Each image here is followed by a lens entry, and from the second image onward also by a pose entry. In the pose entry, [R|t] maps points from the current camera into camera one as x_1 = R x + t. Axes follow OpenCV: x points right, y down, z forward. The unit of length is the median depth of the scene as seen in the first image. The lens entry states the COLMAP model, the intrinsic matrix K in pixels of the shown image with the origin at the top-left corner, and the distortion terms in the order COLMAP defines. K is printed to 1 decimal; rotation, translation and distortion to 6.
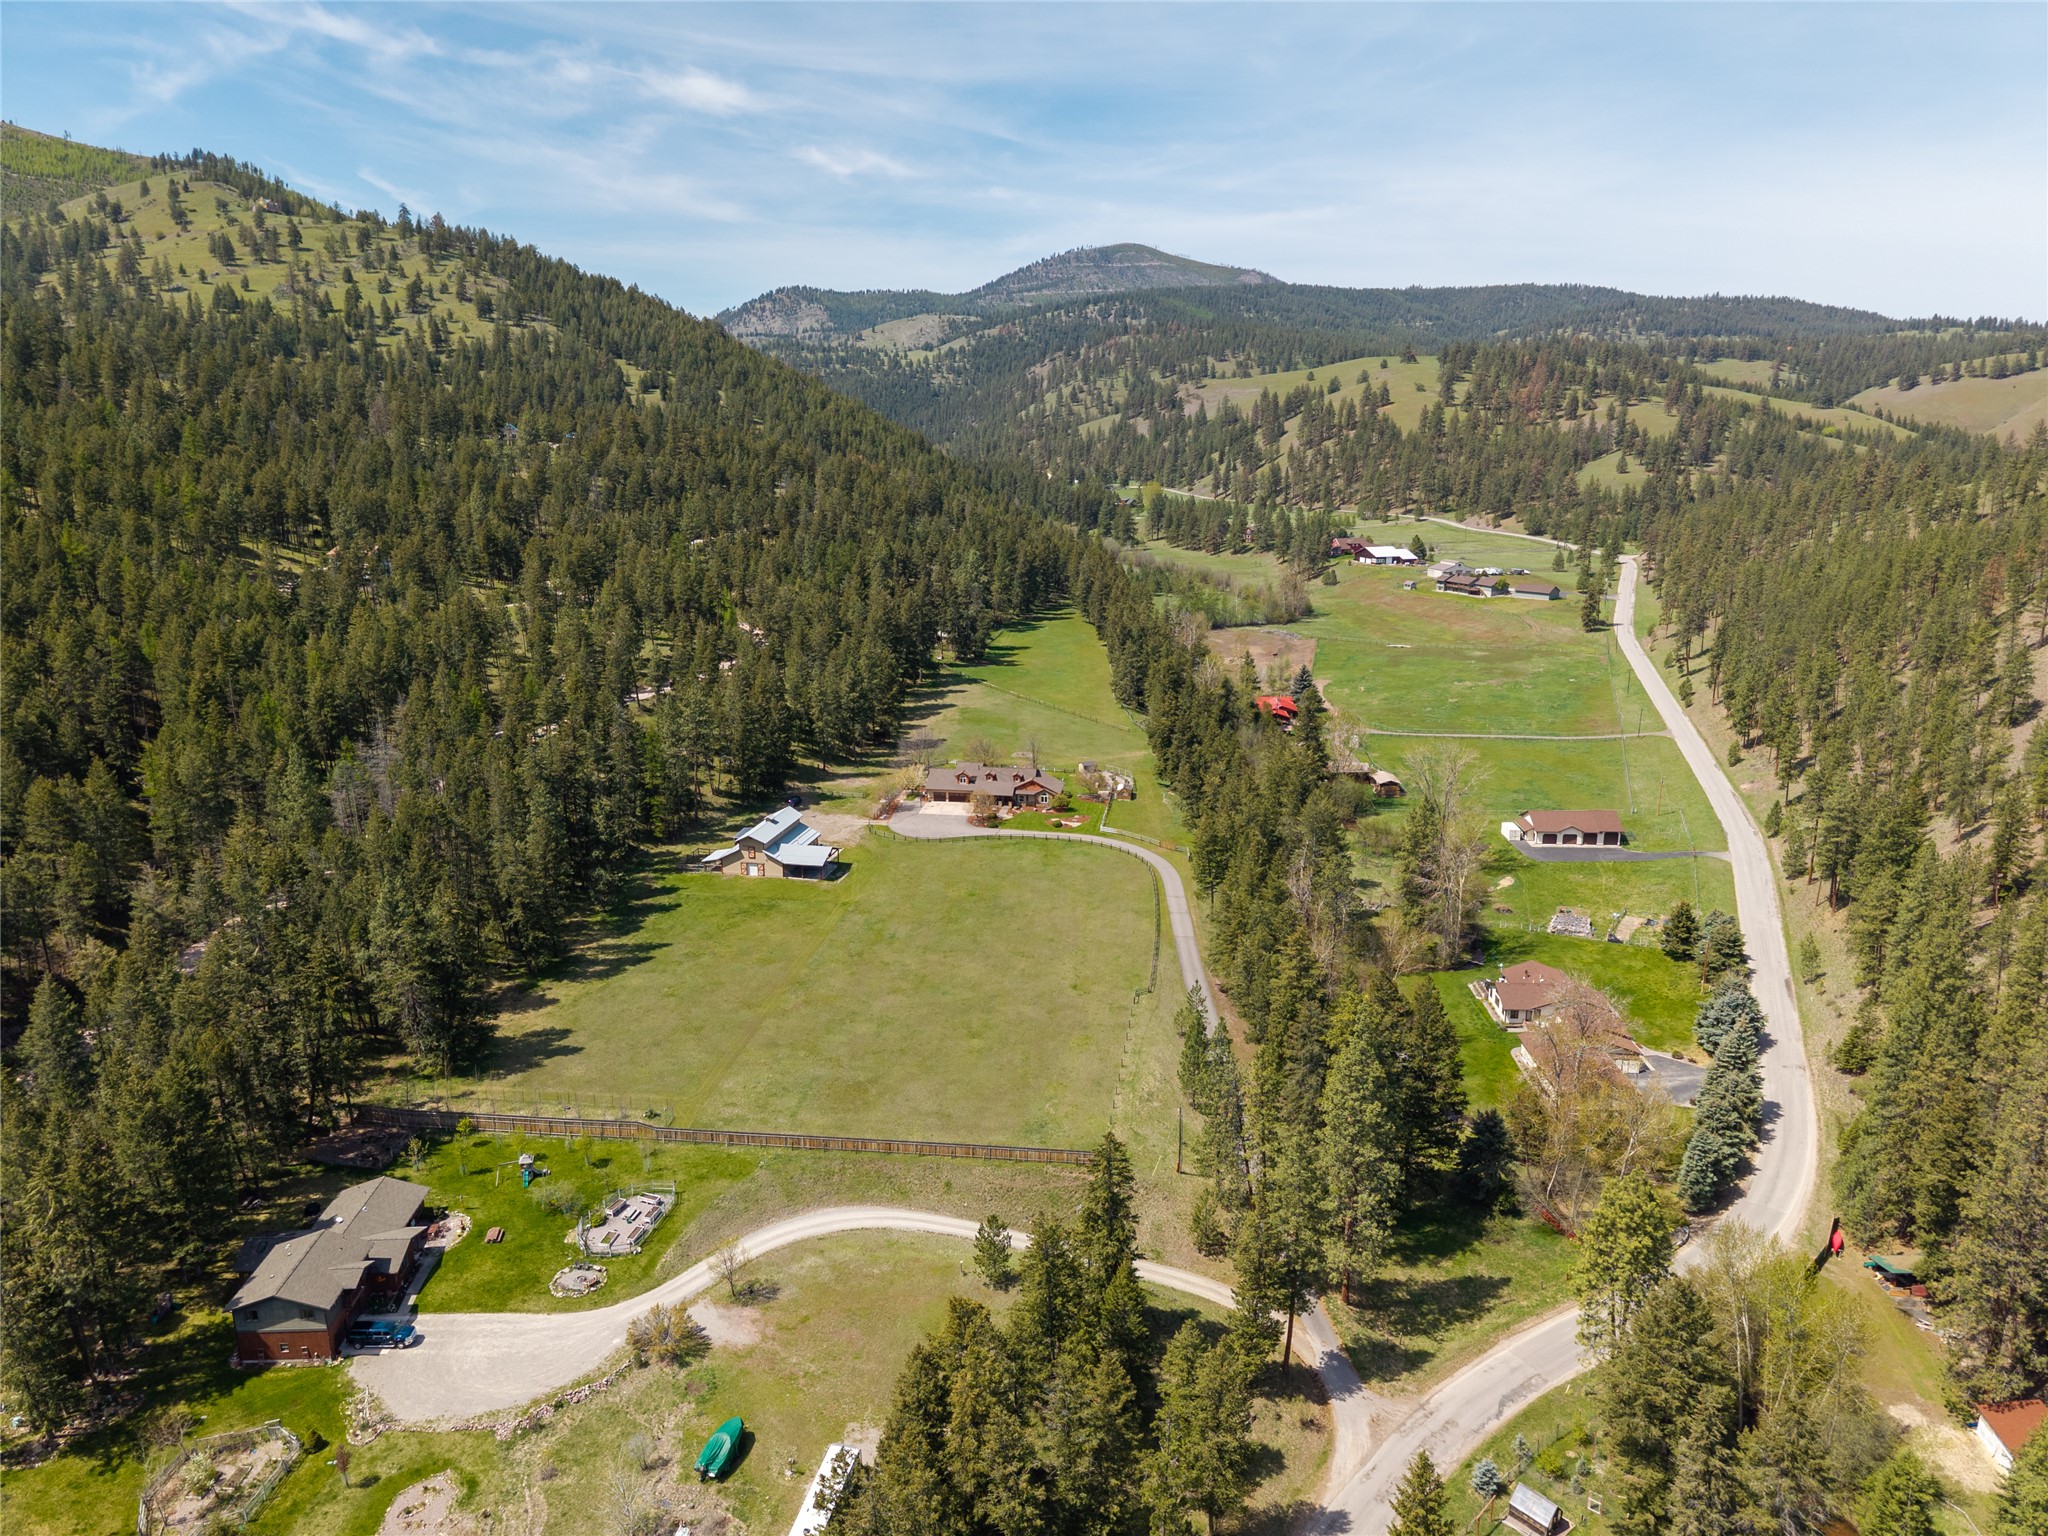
lens RADIAL K [[1376.9, 0, 1019.3], [0, 1376.9, 764.2], [0, 0, 1]] dist [0.027858, -0.020639]
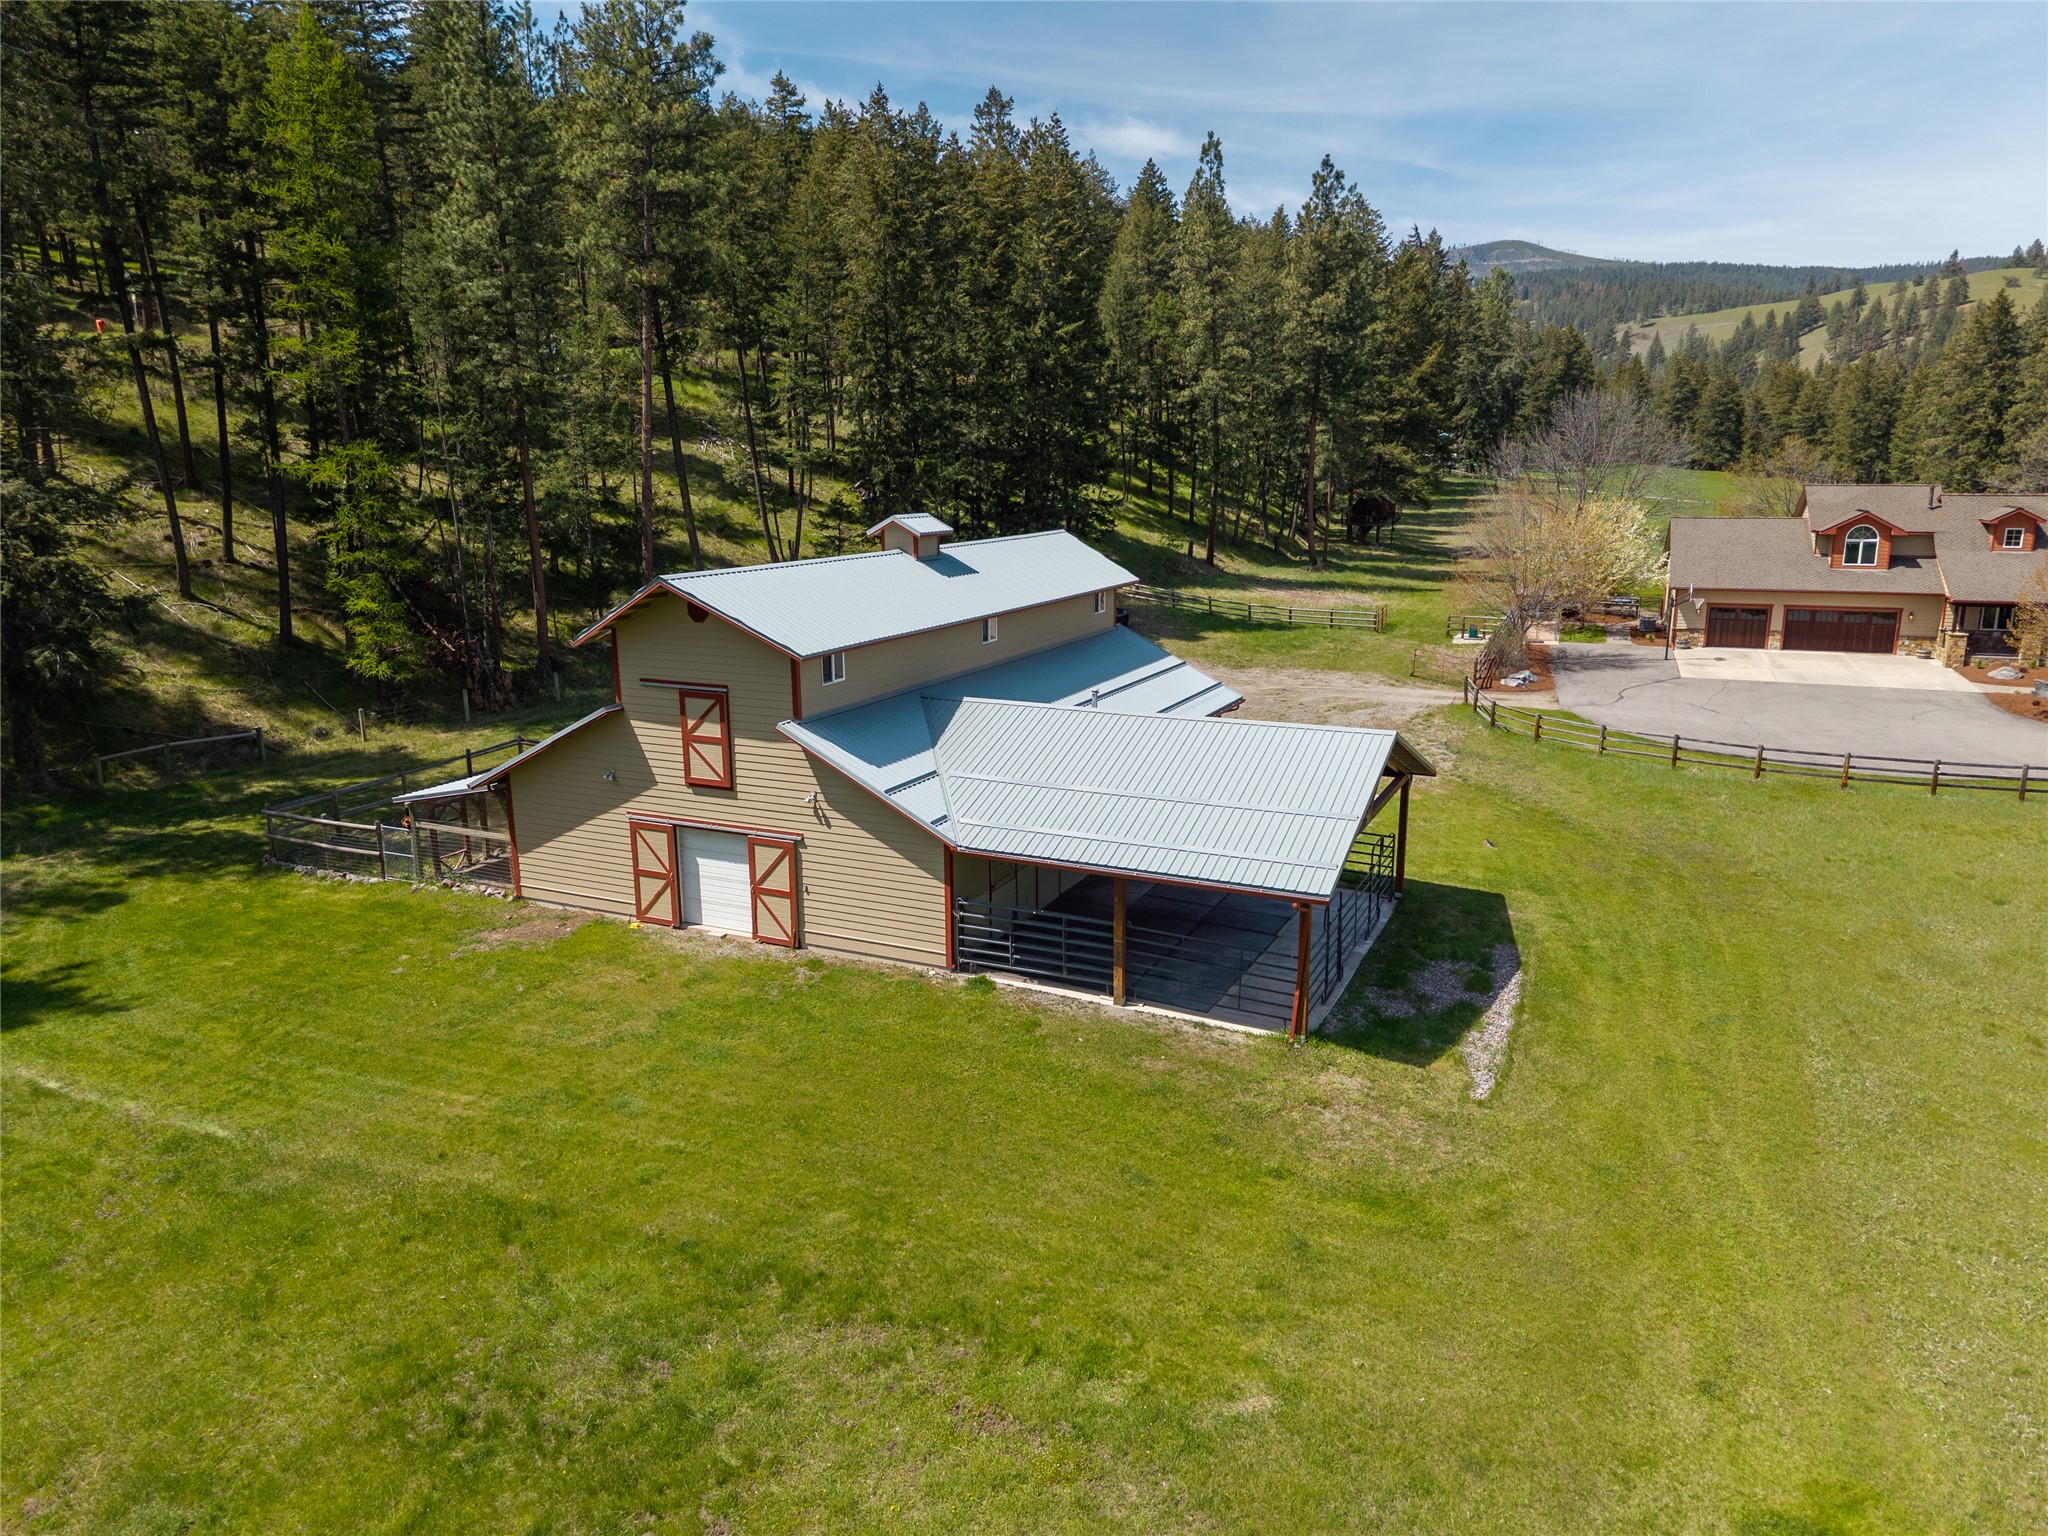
lens RADIAL K [[1376.9, 0, 1019.3], [0, 1376.9, 764.2], [0, 0, 1]] dist [0.027858, -0.020639]
pose [[0.971826, 0.049900, -0.230357, -0.119022], [-0.055142, 0.998344, -0.016370, 0.056698], [0.229159, 0.028611, 0.972968, 0.758607]]
